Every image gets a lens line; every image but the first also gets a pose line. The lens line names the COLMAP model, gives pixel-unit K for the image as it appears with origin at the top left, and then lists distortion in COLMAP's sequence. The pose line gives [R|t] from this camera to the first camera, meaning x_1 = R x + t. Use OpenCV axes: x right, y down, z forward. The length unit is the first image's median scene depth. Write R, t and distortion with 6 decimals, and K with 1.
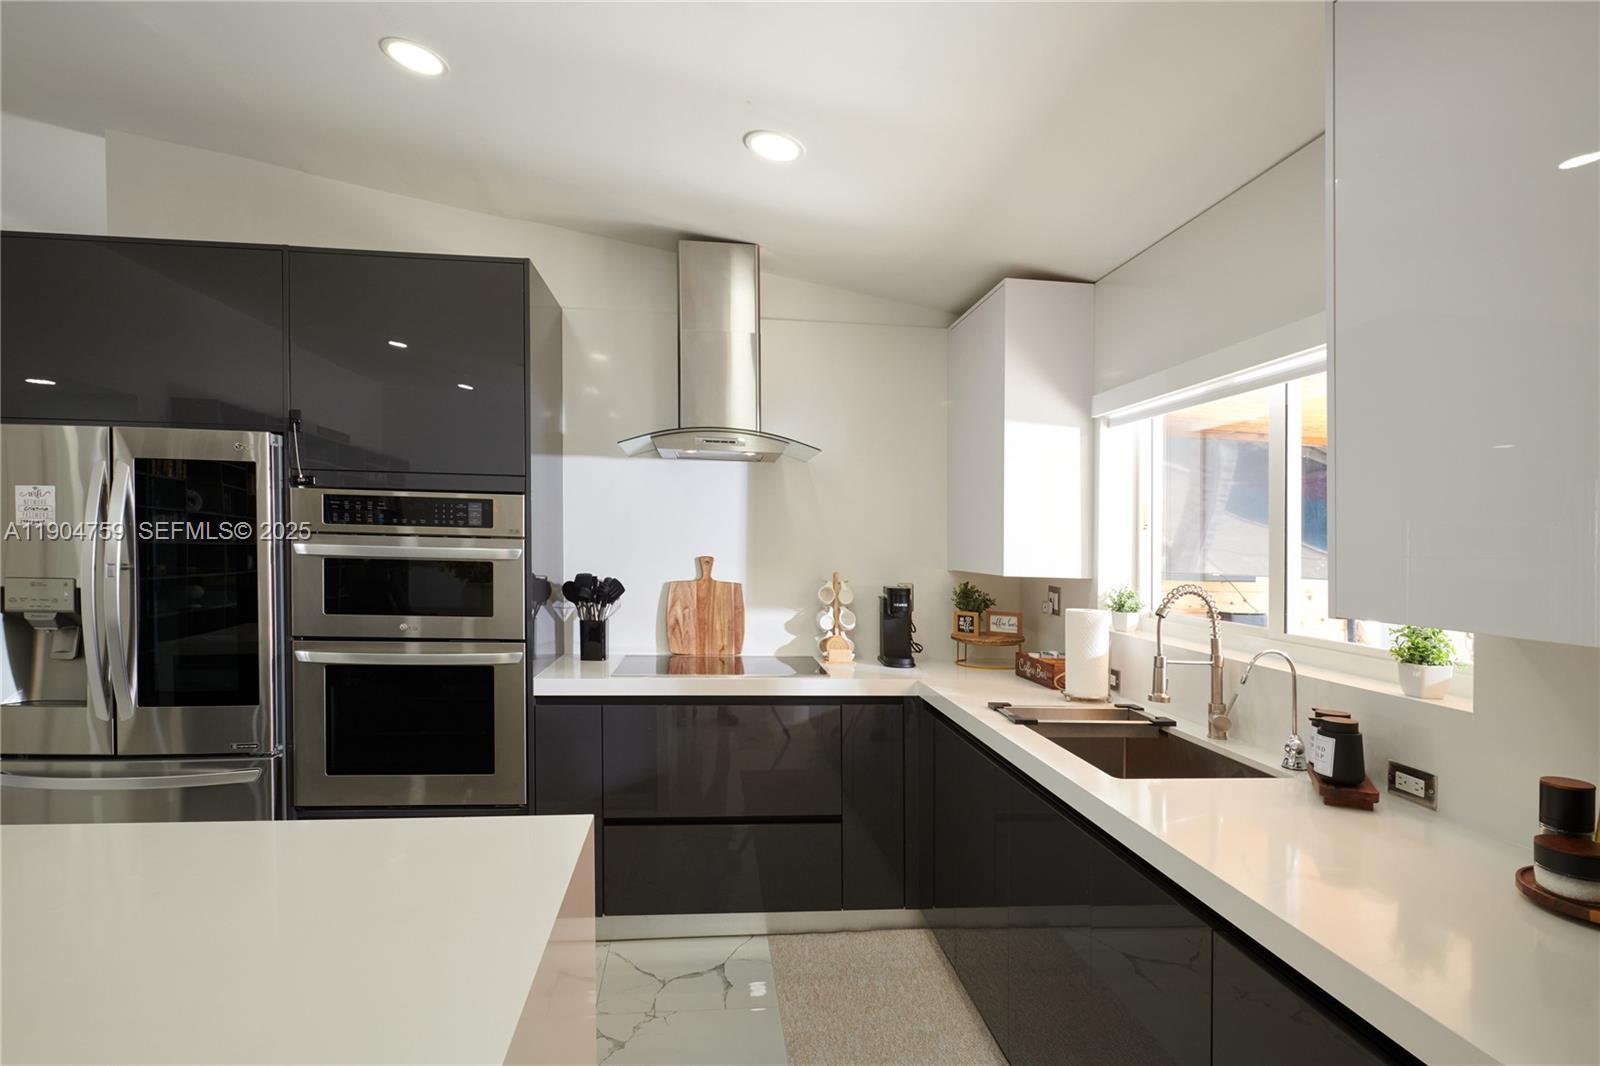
lens RADIAL K [[831.3, 0, 825.2], [0, 831.3, 561.7], [0, 0, 1]] dist [0.000967, -0.000272]
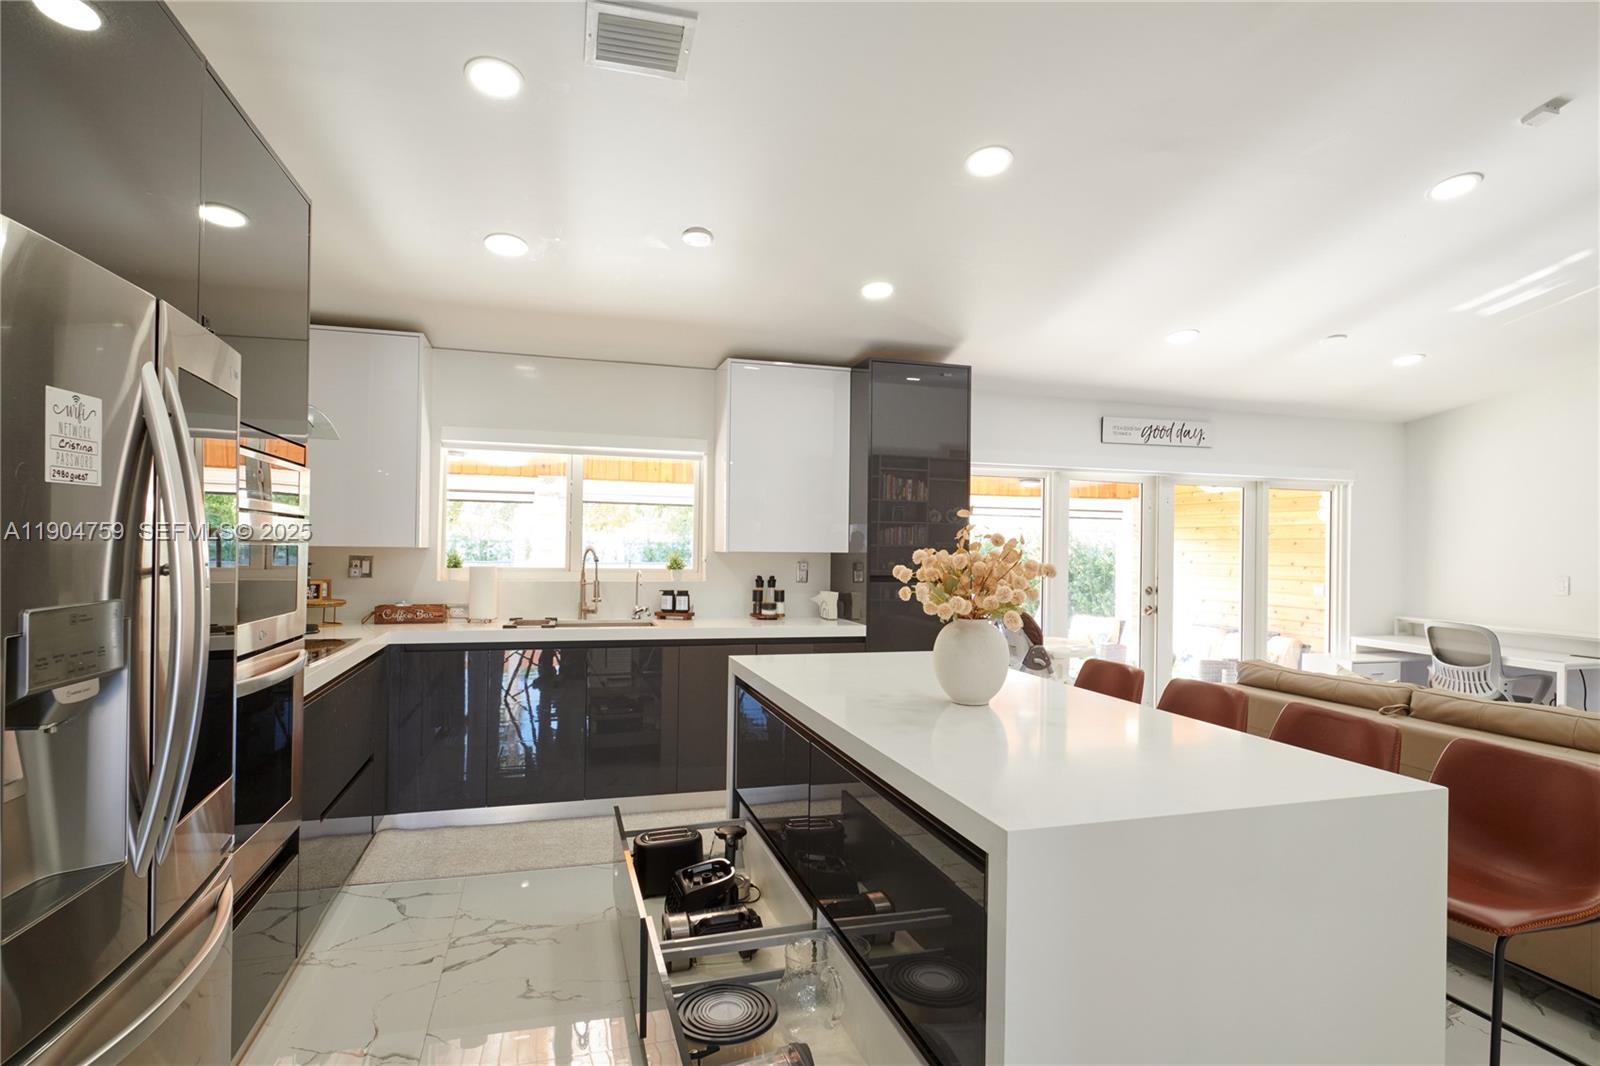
lens RADIAL K [[831.3, 0, 794.4], [0, 831.3, 538.4], [0, 0, 1]] dist [0.000967, -0.000272]
pose [[-0.163198, -0.016271, 0.986459, -1.441939], [0.009279, 0.999794, 0.018026, -0.019534], [-0.986550, 0.012095, -0.163014, 0.699802]]
